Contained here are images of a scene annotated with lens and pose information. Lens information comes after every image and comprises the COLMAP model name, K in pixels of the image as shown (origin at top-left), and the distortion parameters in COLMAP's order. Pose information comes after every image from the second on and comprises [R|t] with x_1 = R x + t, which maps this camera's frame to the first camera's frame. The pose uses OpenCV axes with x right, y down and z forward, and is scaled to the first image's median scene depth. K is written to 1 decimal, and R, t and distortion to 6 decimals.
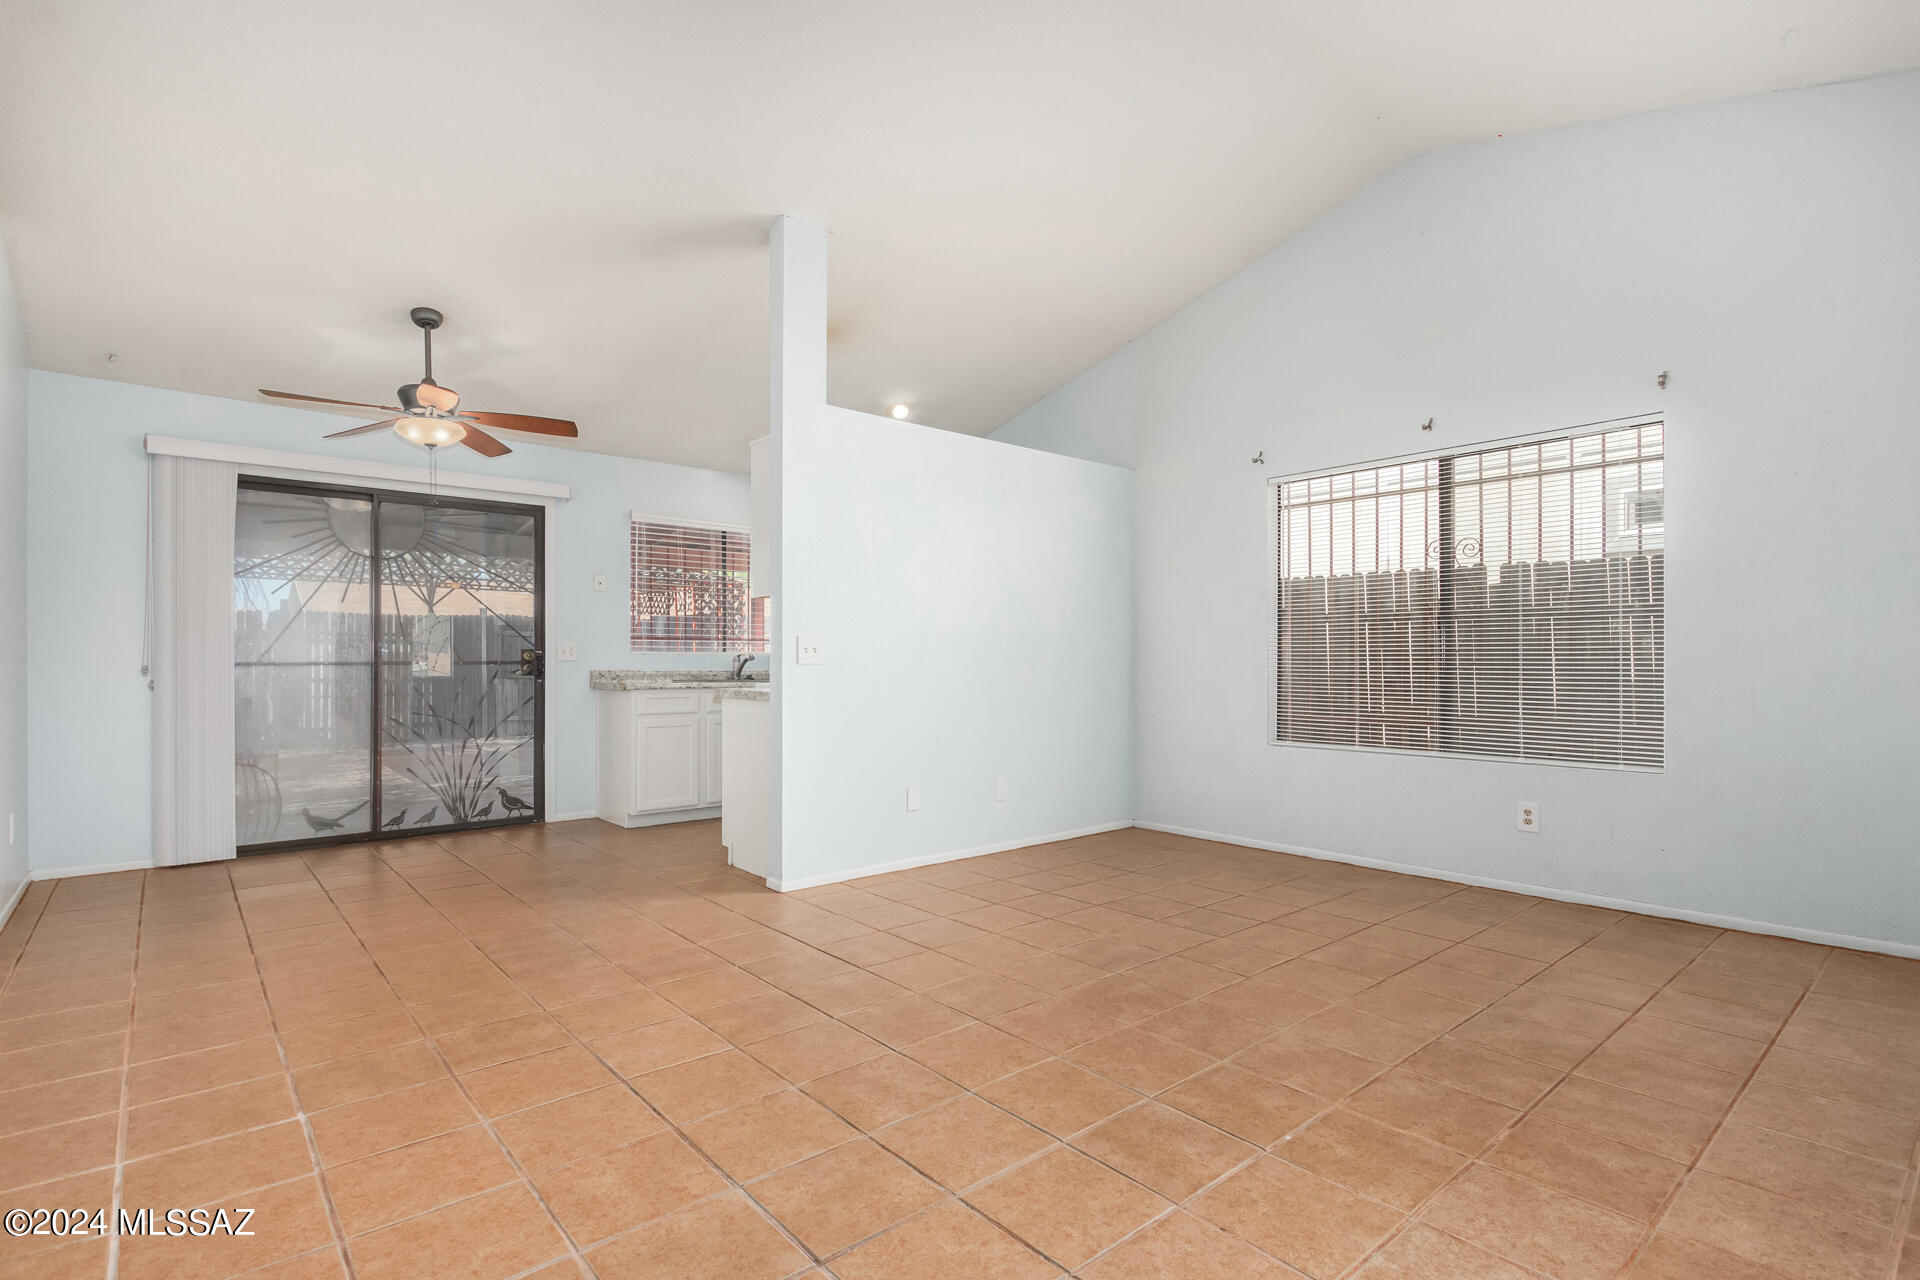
lens RADIAL K [[910.7, 0, 977.4], [0, 910.7, 657.9], [0, 0, 1]] dist [0.009216, 0.000457]
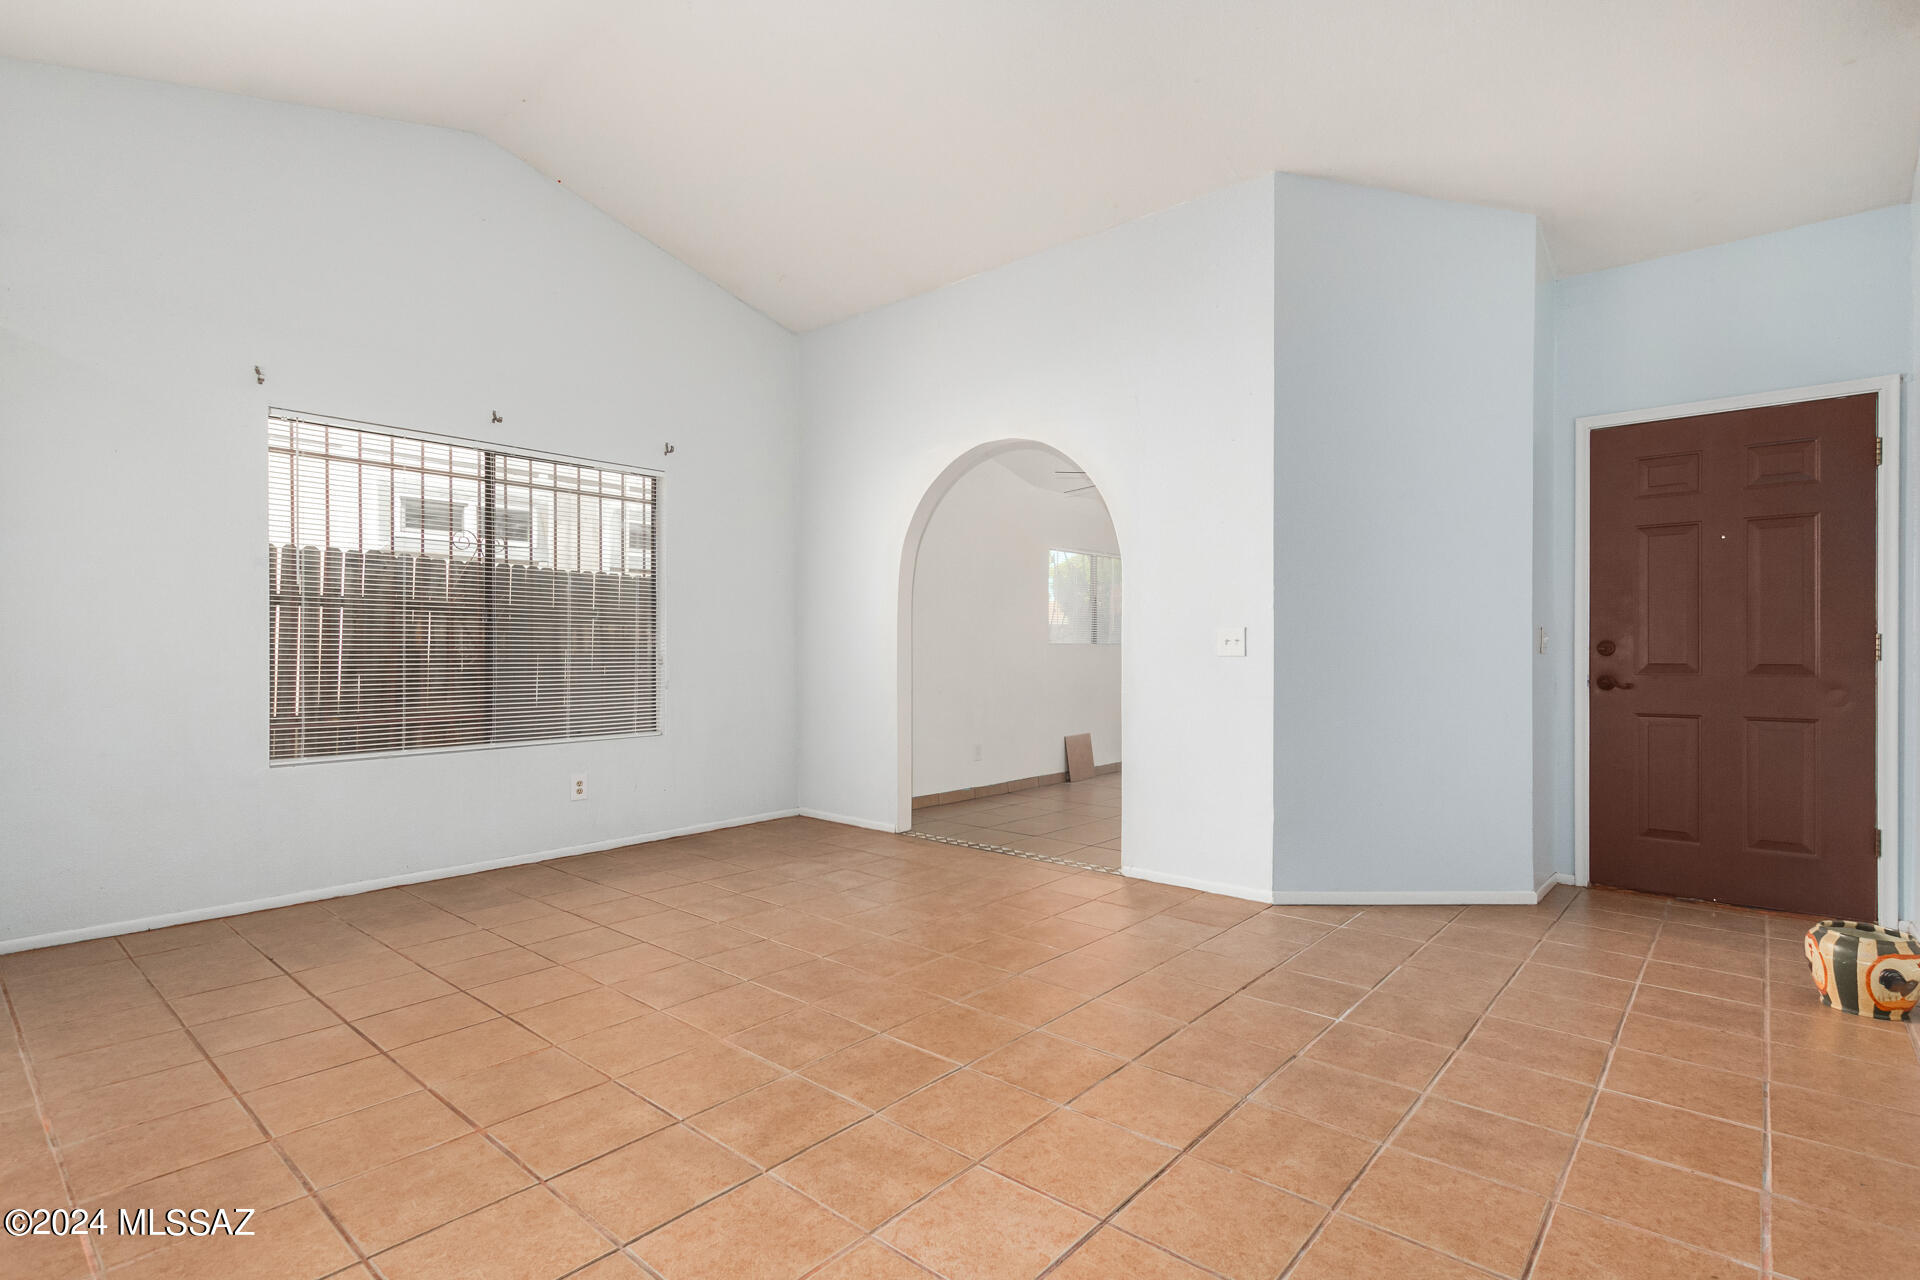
lens RADIAL K [[906.1, 0, 970.3], [0, 906.1, 652.5], [0, 0, 1]] dist [0.008115, -0.001836]
pose [[-0.127252, -0.000665, 0.991870, -0.613694], [-0.000984, 0.999999, 0.000545, 0.001701], [-0.991870, -0.000907, -0.127252, 0.669191]]
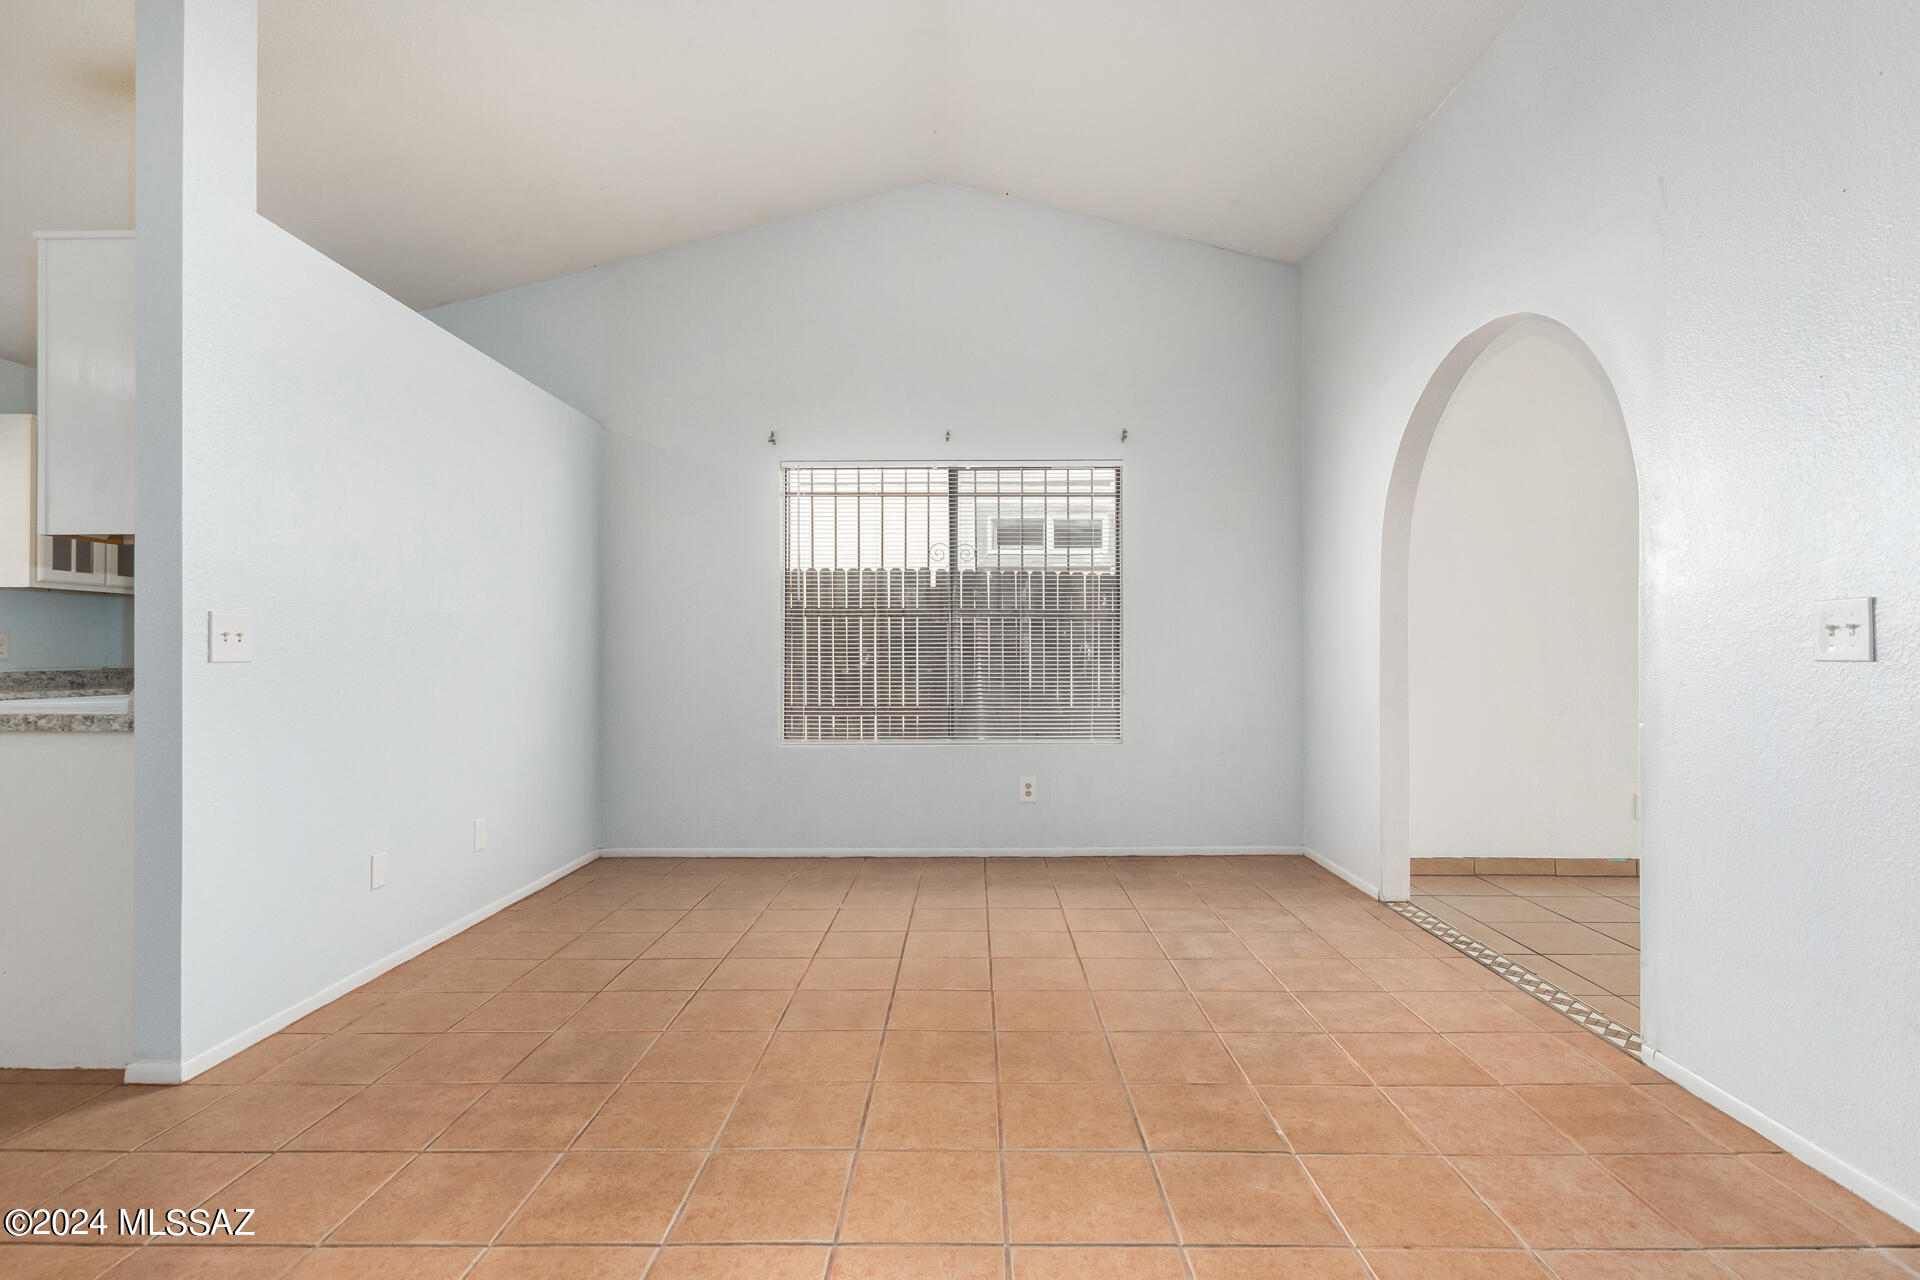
lens RADIAL K [[906.1, 0, 970.3], [0, 906.1, 652.5], [0, 0, 1]] dist [0.008115, -0.001836]
pose [[0.667344, 0.001990, 0.744747, -0.309480], [-0.000329, 0.999997, -0.002378, 0.002938], [-0.744749, 0.001342, 0.667343, 0.293635]]
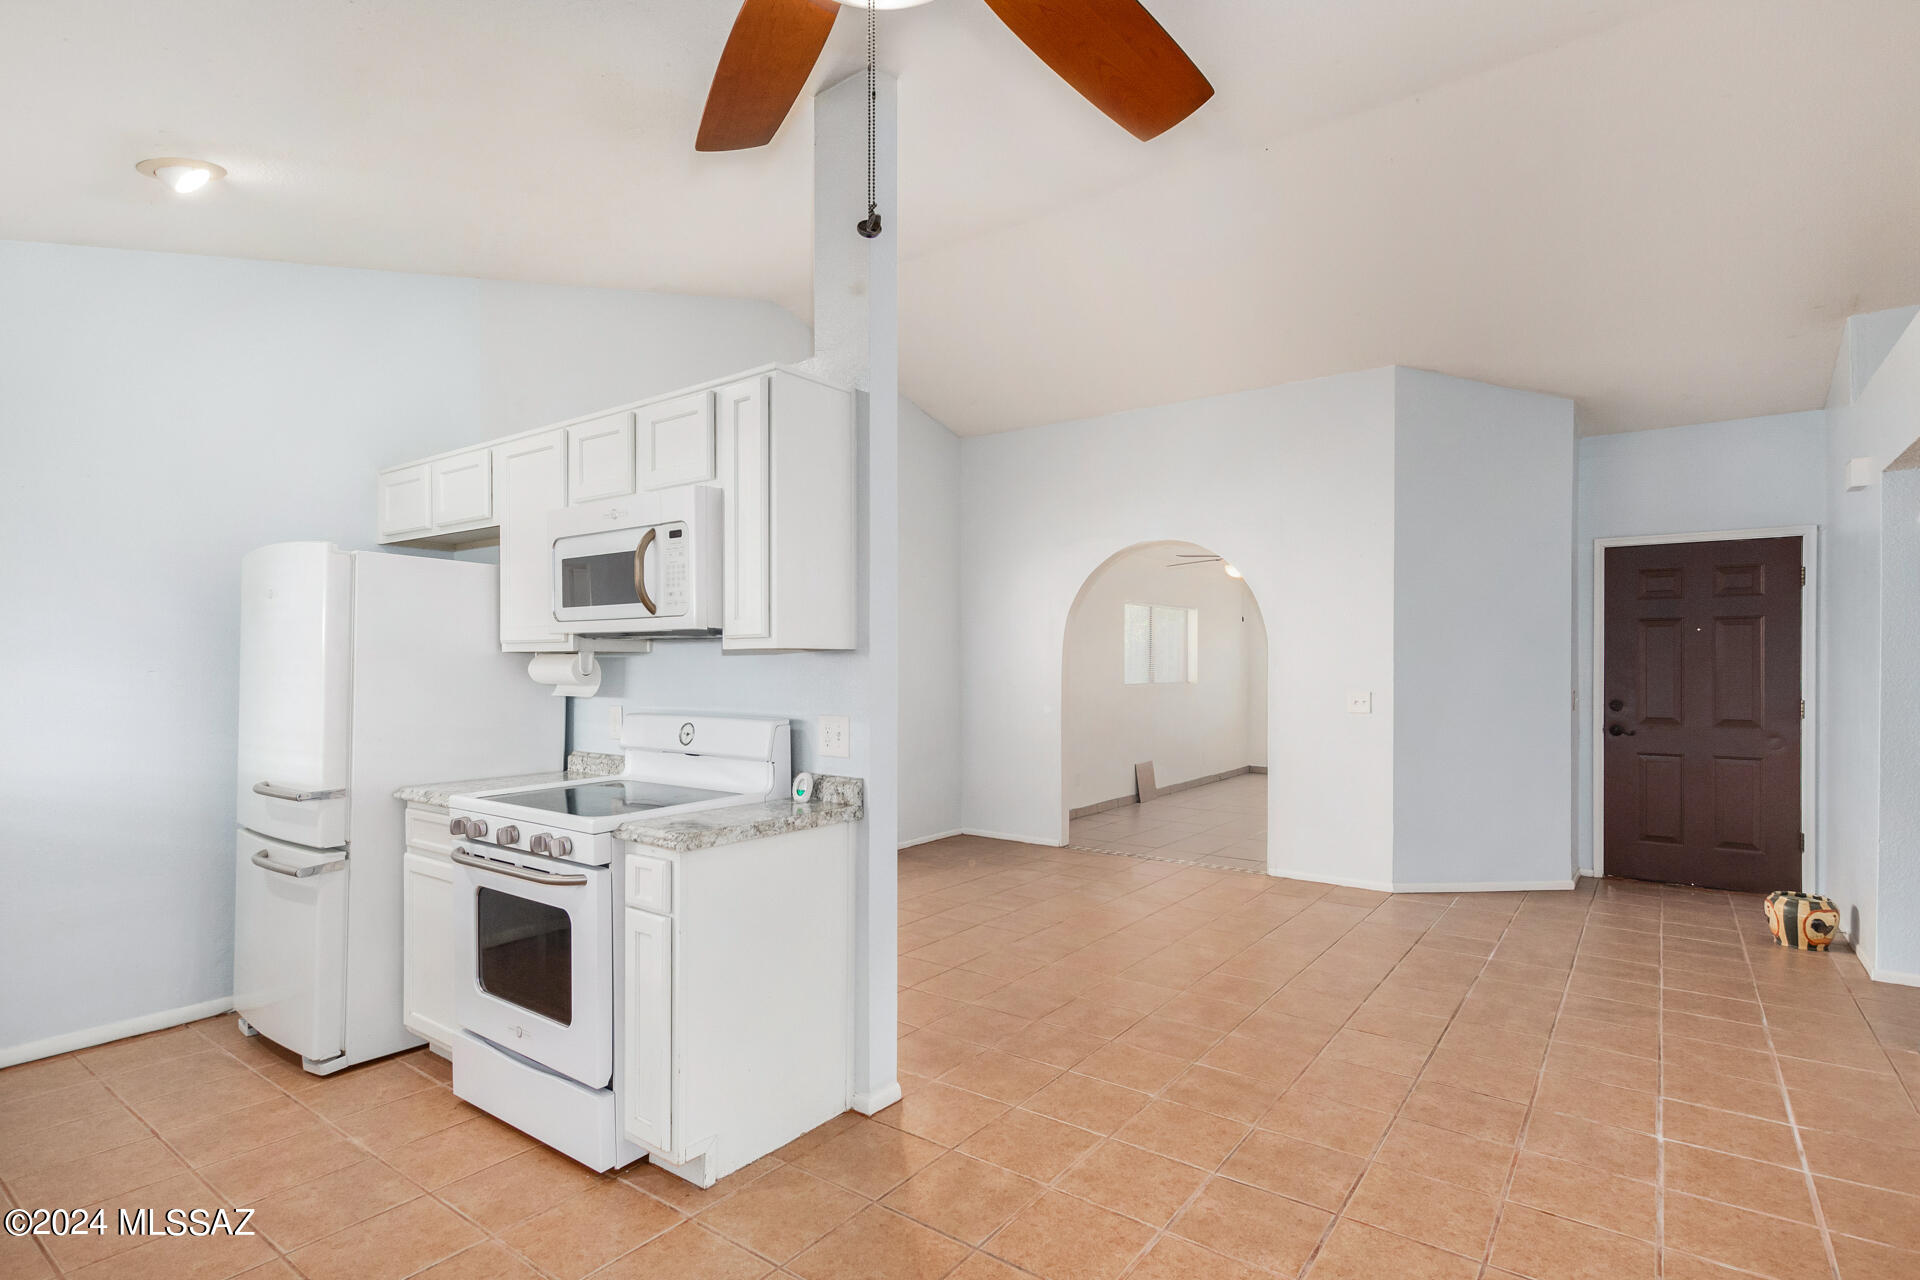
lens RADIAL K [[931.1, 0, 963.7], [0, 931.1, 666.0], [0, 0, 1]] dist [0.005457, 0.001499]
pose [[-0.199133, -0.000768, 0.979972, -0.906050], [-0.001460, 0.999999, 0.000487, -0.061832], [-0.979971, -0.001334, -0.199134, 1.103308]]
